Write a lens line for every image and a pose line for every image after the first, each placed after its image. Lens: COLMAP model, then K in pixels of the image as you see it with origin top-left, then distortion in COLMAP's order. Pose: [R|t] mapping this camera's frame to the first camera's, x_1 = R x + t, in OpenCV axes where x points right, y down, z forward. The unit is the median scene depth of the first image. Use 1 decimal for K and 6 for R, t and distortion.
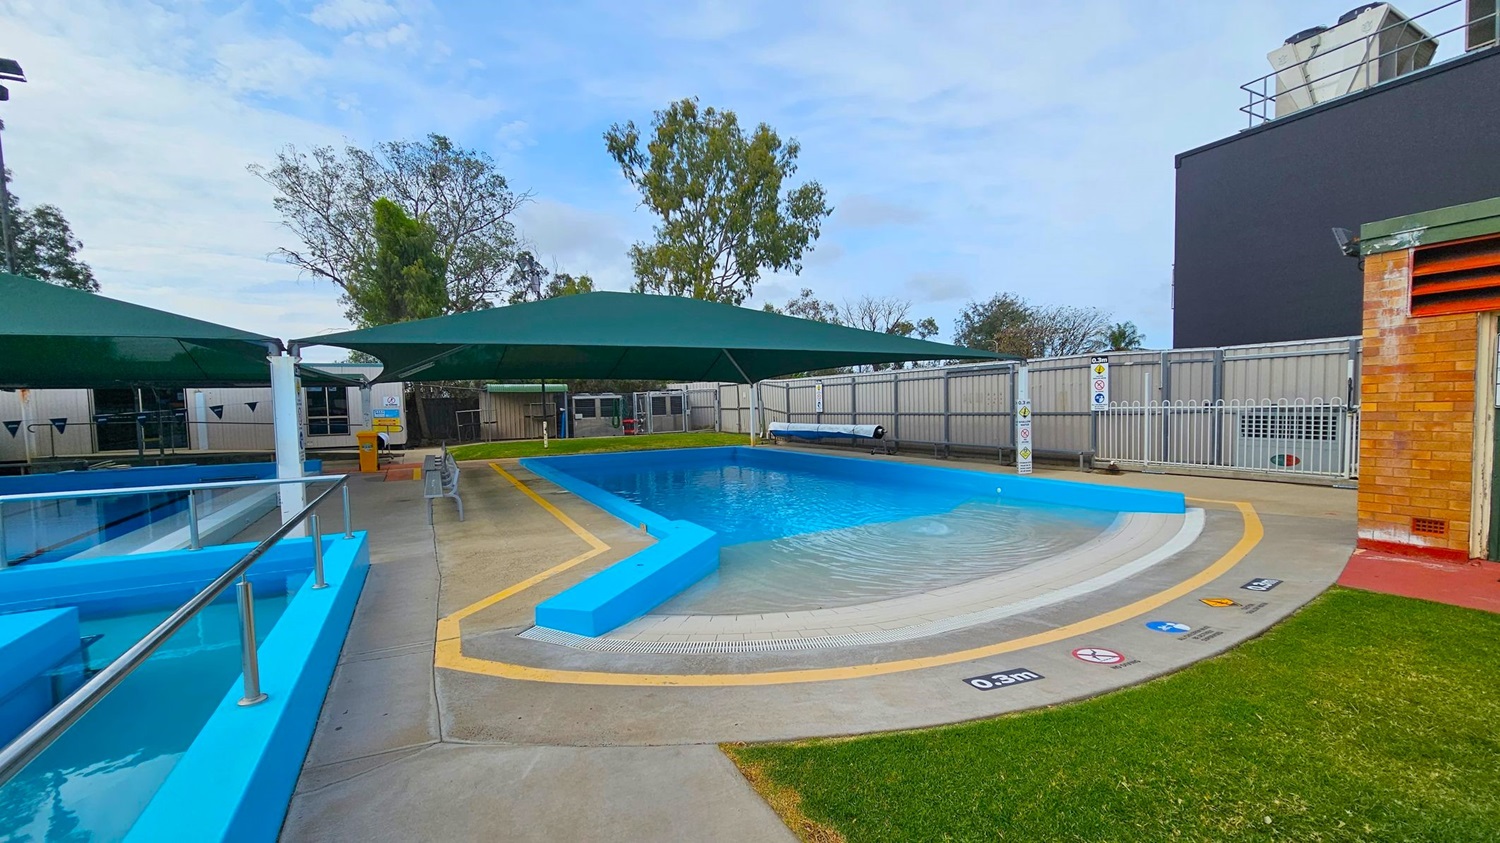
lens RADIAL K [[616.4, 0, 741.9], [0, 616.4, 441.4], [0, 0, 1]] dist [-0.005679, 0.000149]
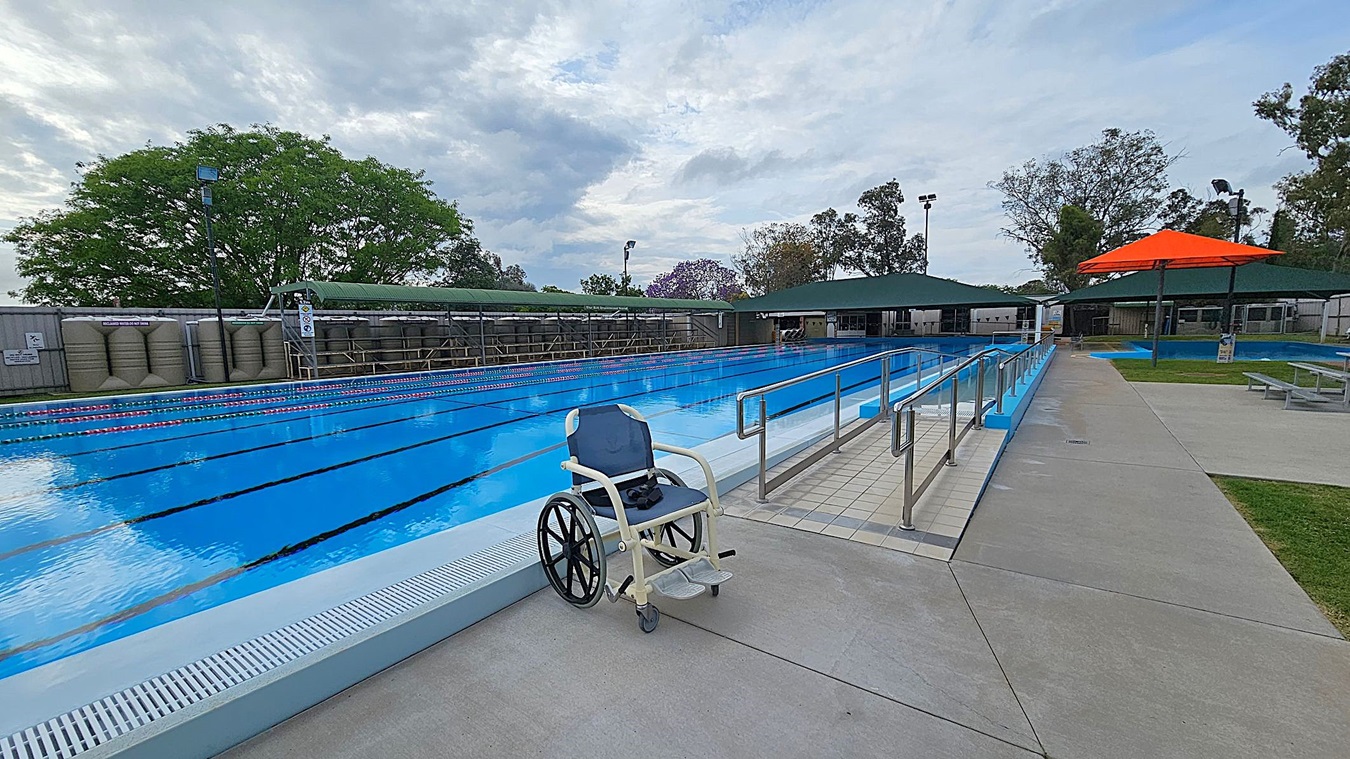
lens RADIAL K [[554.7, 0, 667.7], [0, 554.7, 397.4], [0, 0, 1]] dist [-0.005679, 0.000149]
pose [[0.448518, 0.128800, -0.884445, 0.314683], [-0.042076, 0.991508, 0.123054, 0.025633], [0.892783, -0.017978, 0.450128, -0.610099]]
